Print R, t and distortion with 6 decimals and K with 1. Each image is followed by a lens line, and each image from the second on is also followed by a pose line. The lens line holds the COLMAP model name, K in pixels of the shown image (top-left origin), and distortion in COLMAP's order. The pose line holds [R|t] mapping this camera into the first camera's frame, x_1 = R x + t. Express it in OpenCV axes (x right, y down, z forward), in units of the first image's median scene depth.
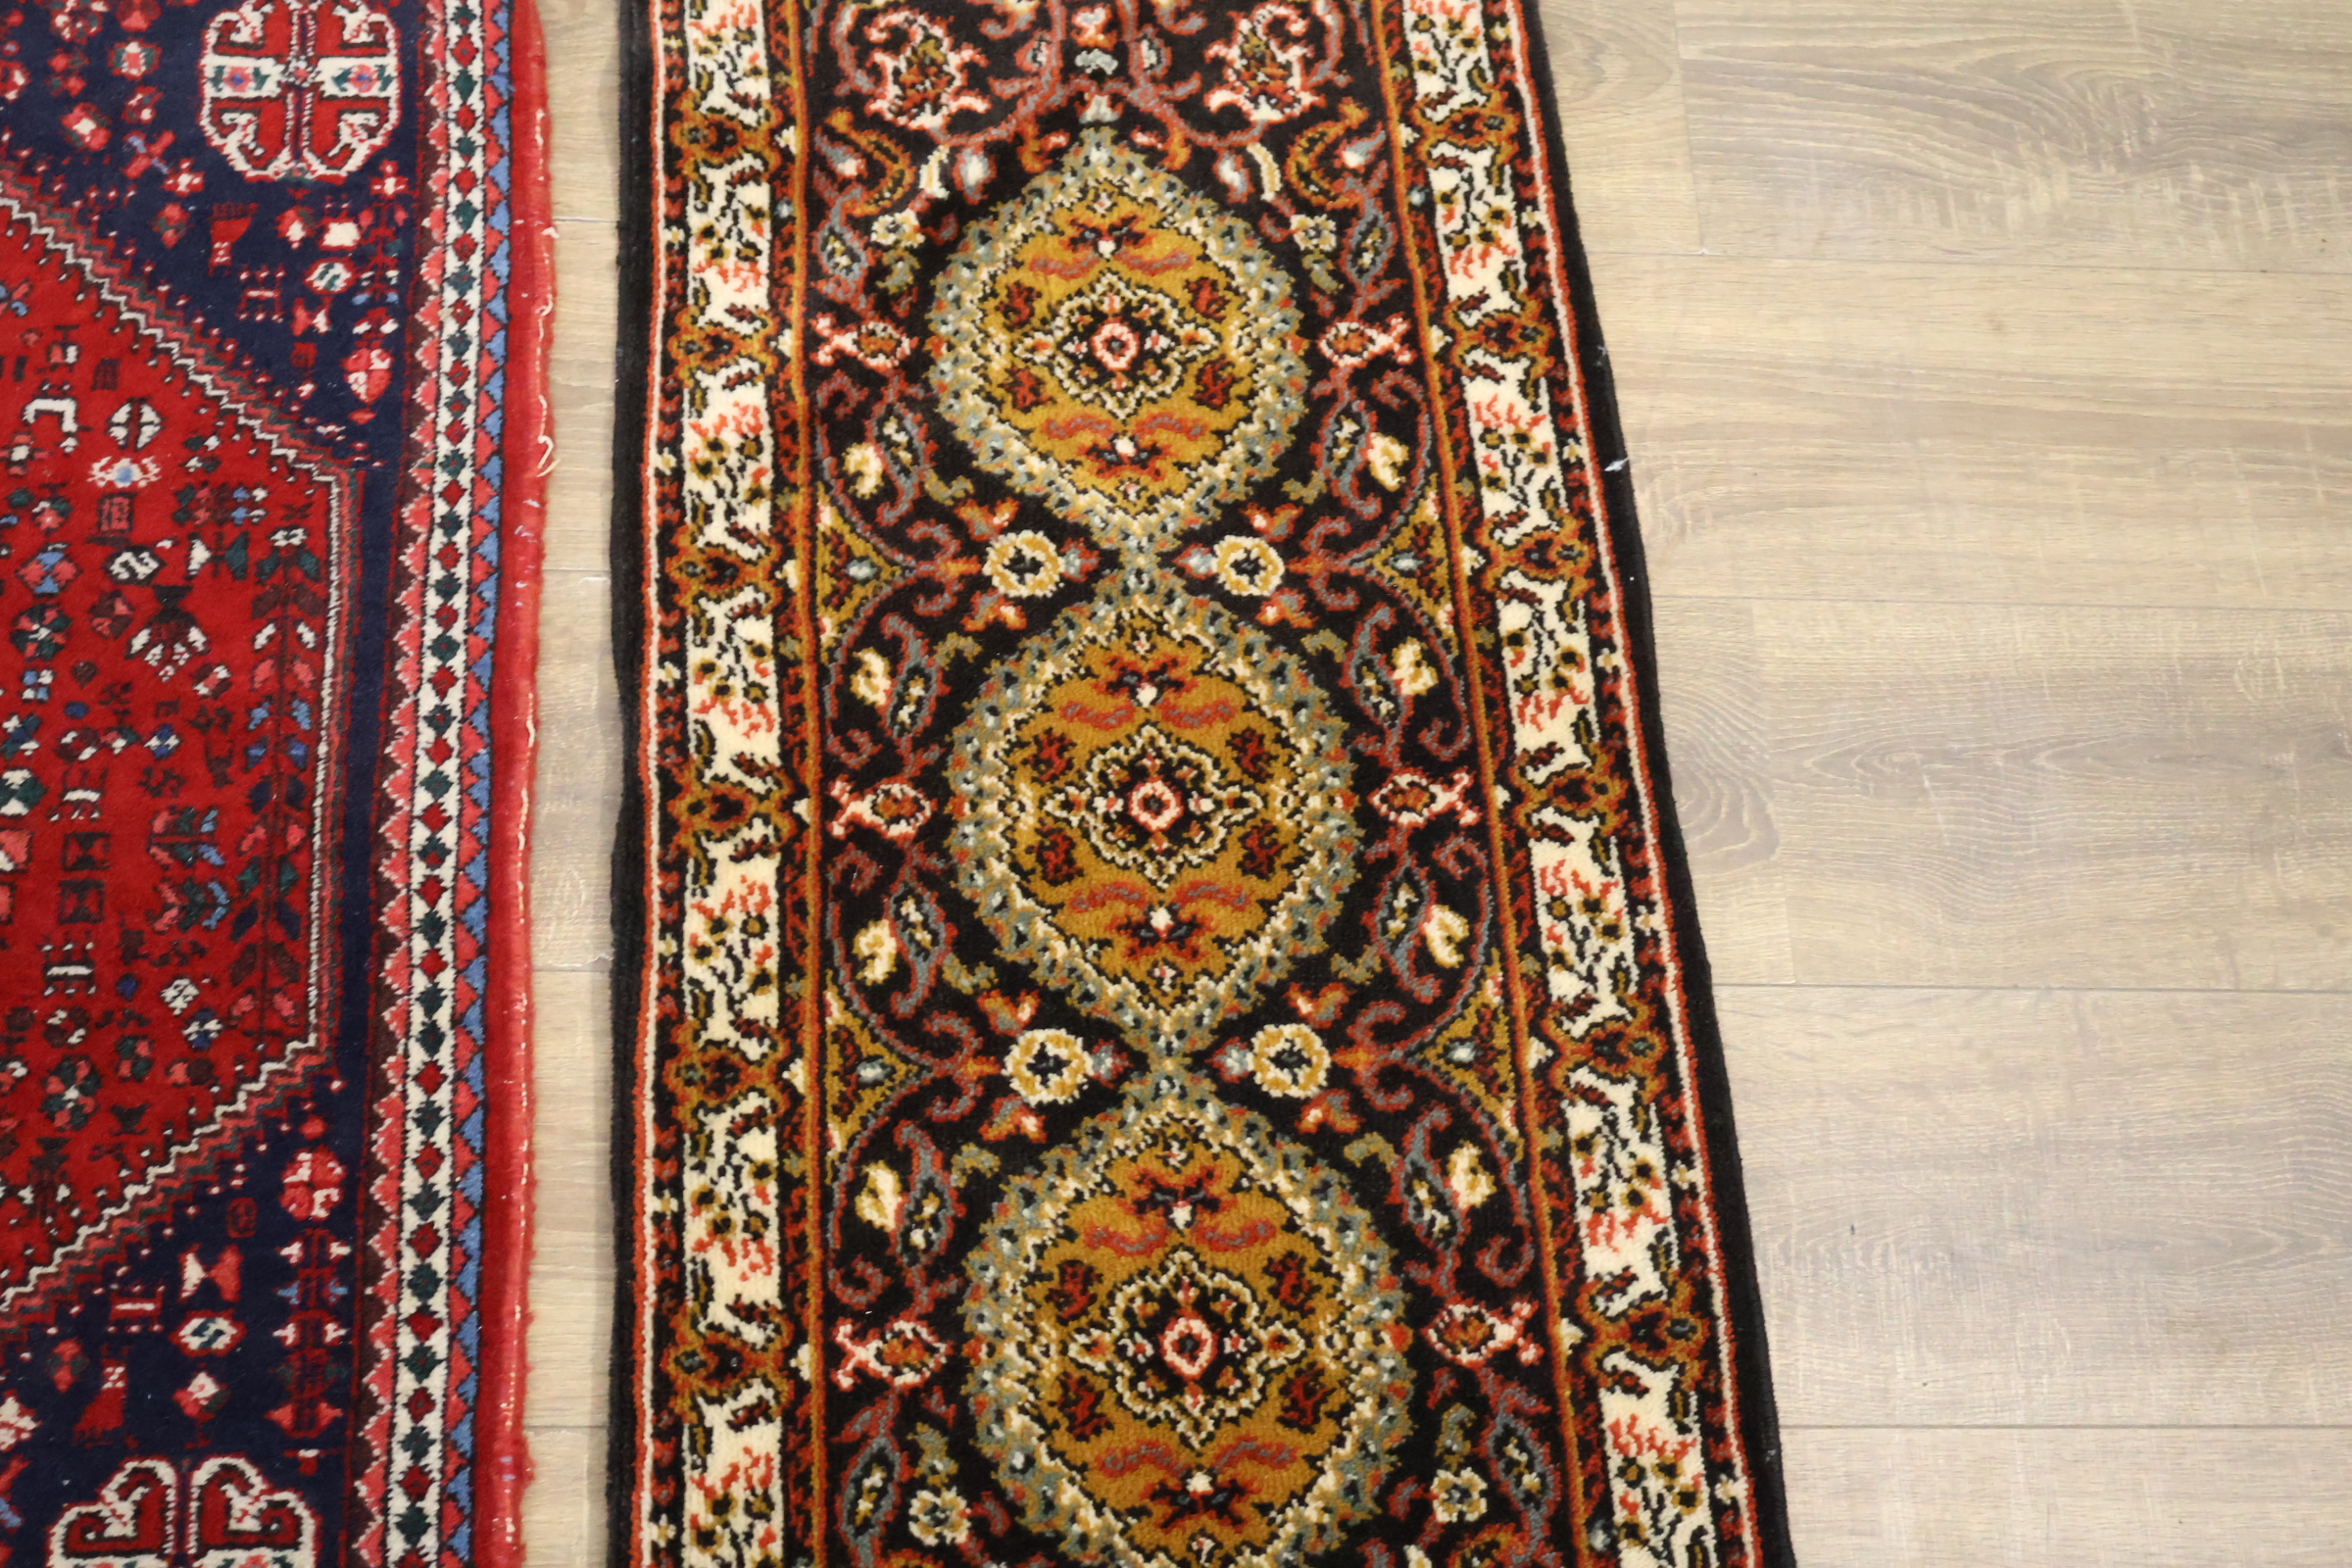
lens RADIAL K [[2831.6, 0, 1158.8], [0, 2831.6, 774.7], [0, 0, 1]] dist [-0.003756, 0.000000]
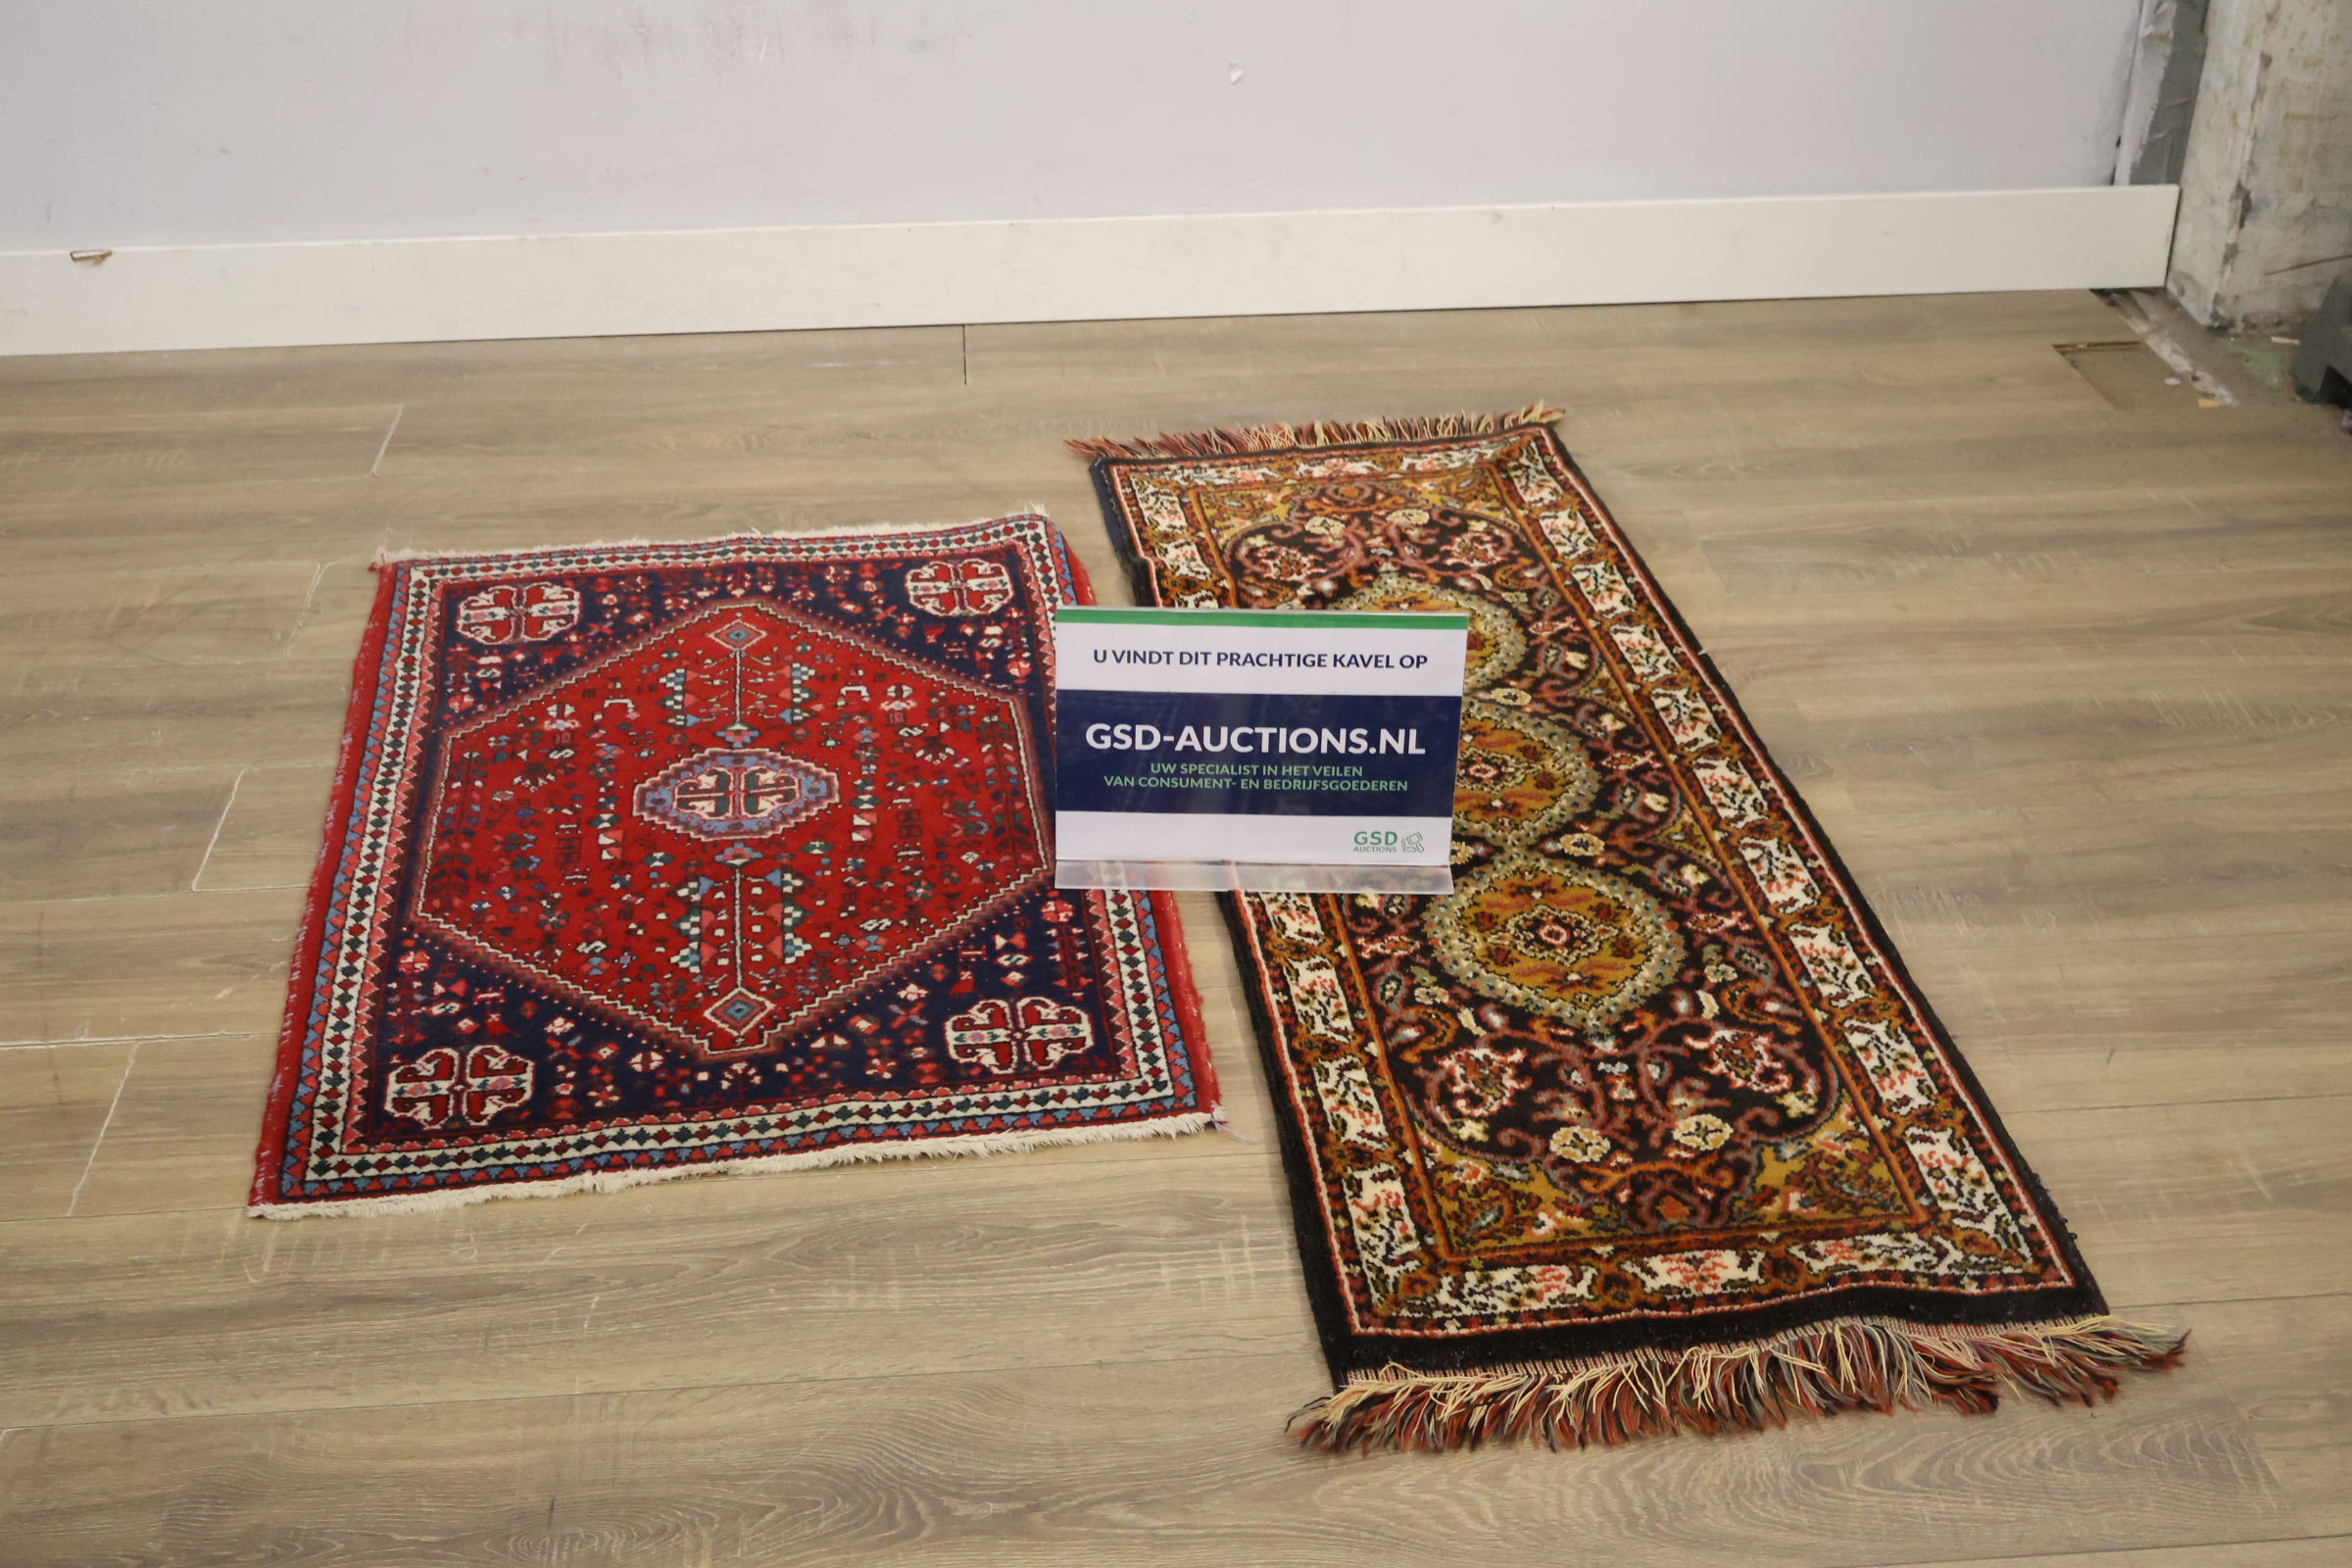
lens RADIAL K [[2831.6, 0, 1182.7], [0, 2831.6, 788.7], [0, 0, 1]] dist [-0.003756, 0.000000]
pose [[0.994119, -0.107590, 0.012351, -0.211780], [0.095122, 0.812961, -0.574497, 1.022546], [0.051769, 0.572293, 0.818414, -0.471399]]
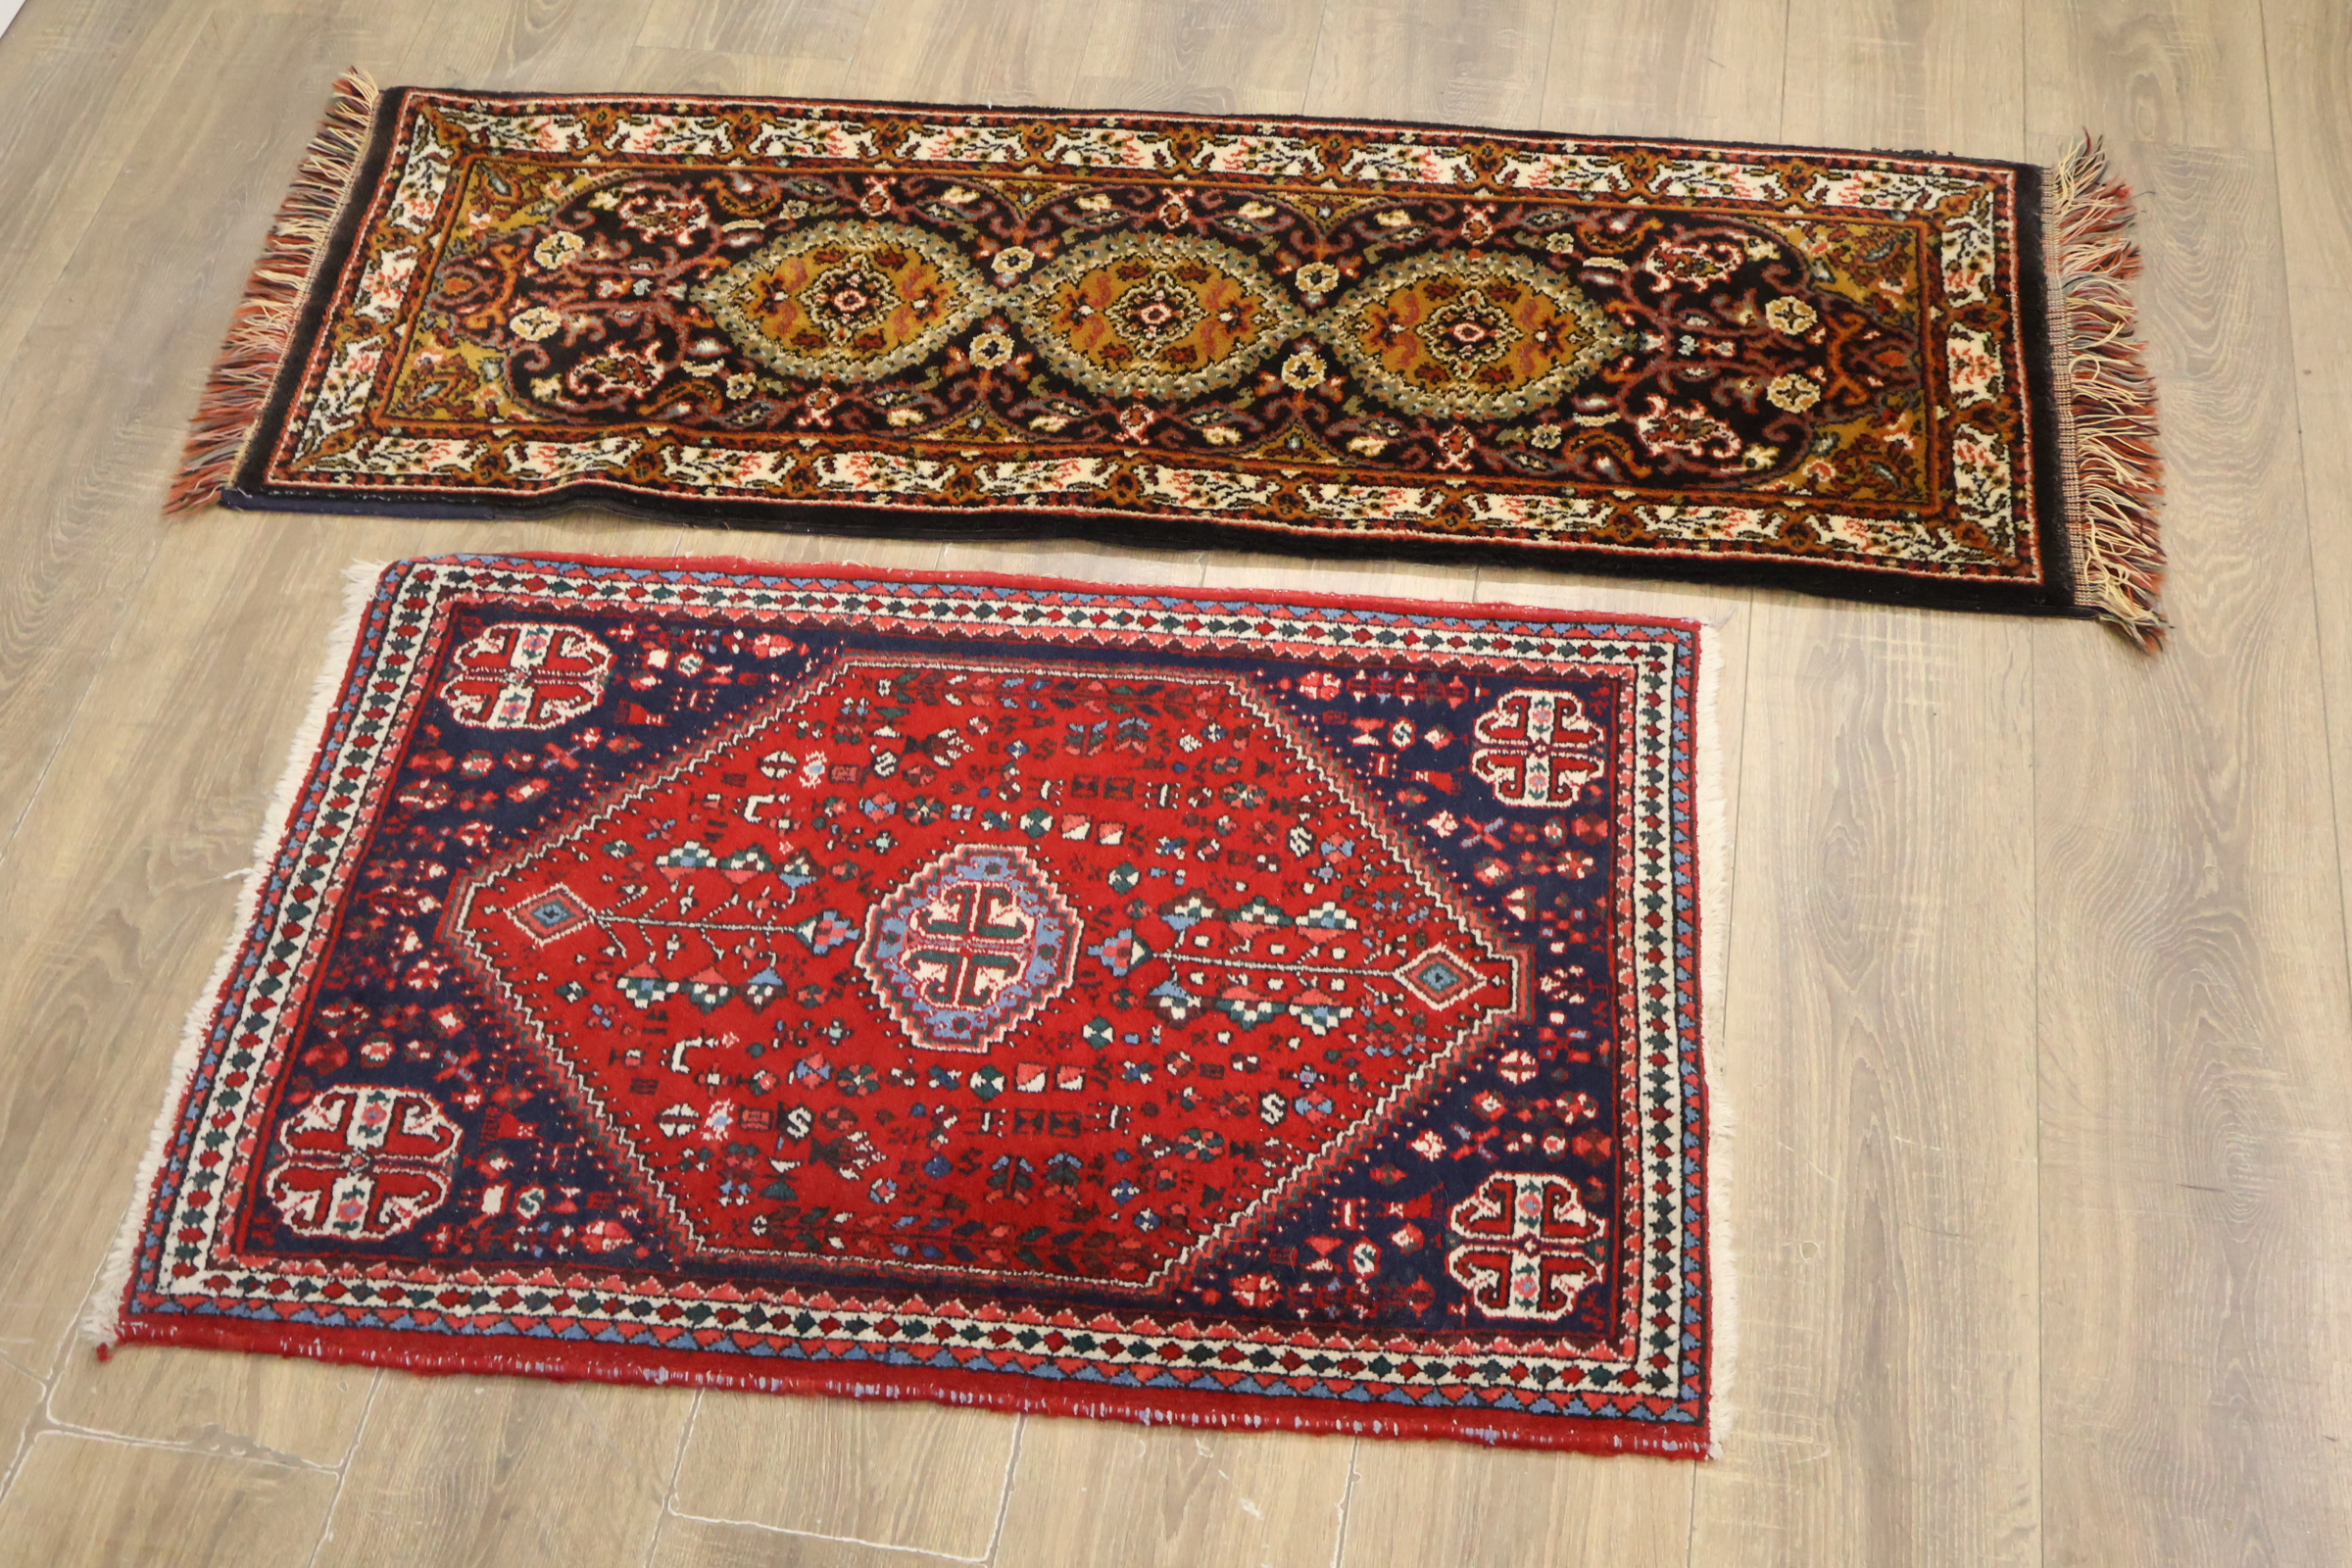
lens RADIAL K [[2831.6, 0, 1173.0], [0, 2831.6, 781.5], [0, 0, 1]] dist [-0.003756, 0.000000]
pose [[0.179982, -0.836397, 0.517731, -1.127545], [0.915682, 0.334734, 0.222441, -0.267300], [-0.359352, 0.434042, 0.826120, -0.315229]]
